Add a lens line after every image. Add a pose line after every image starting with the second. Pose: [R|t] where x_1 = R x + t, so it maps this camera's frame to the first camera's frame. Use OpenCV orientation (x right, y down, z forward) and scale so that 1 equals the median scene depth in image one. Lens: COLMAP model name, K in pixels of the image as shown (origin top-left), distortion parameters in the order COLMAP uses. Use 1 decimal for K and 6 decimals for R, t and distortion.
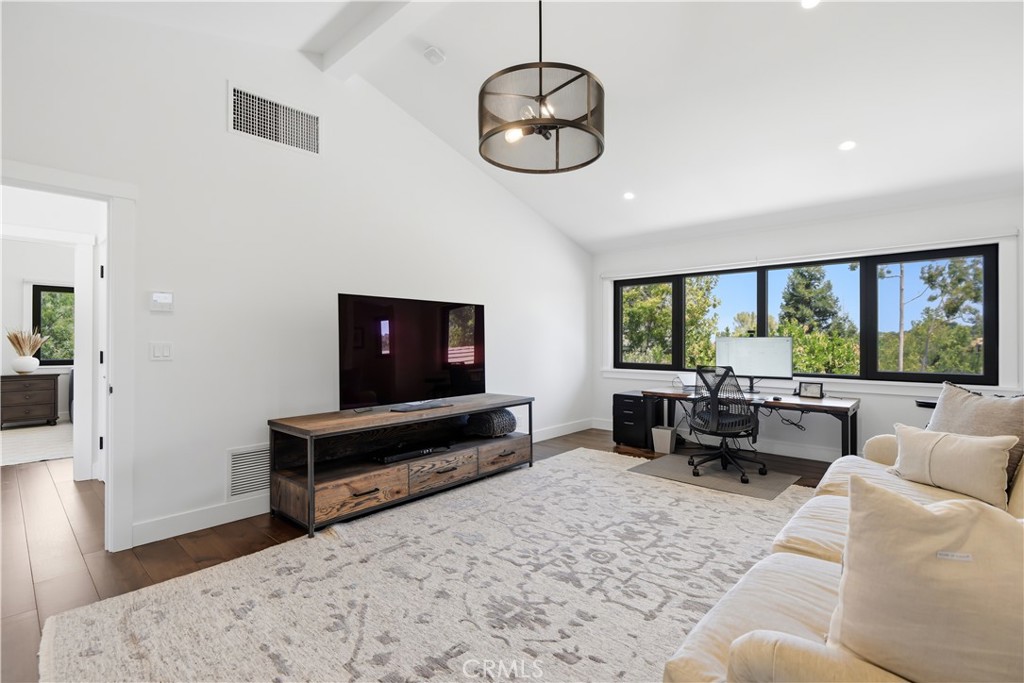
lens RADIAL K [[468.5, 0, 510.8], [0, 468.5, 340.3], [0, 0, 1]] dist [0.000572, -0.000634]
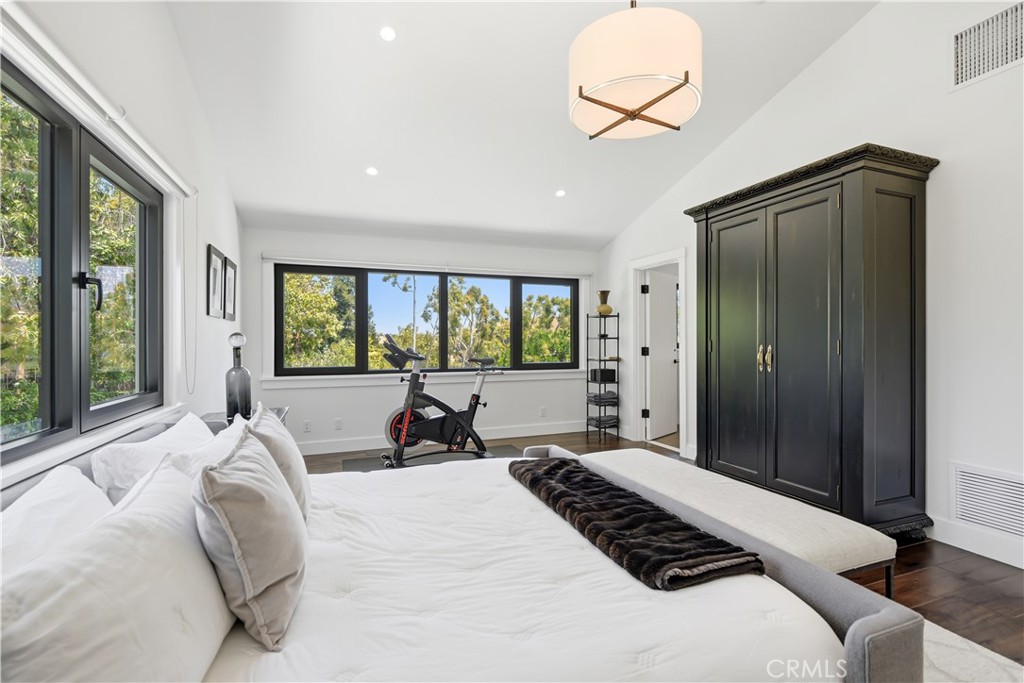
lens RADIAL K [[468.5, 0, 512.2], [0, 468.5, 341.4], [0, 0, 1]] dist [0.000572, -0.000634]
pose [[0.446917, 0.001446, 0.894574, -0.326801], [0.000761, 0.999998, -0.001996, 0.004487], [-0.894575, 0.001573, 0.446915, 0.328896]]
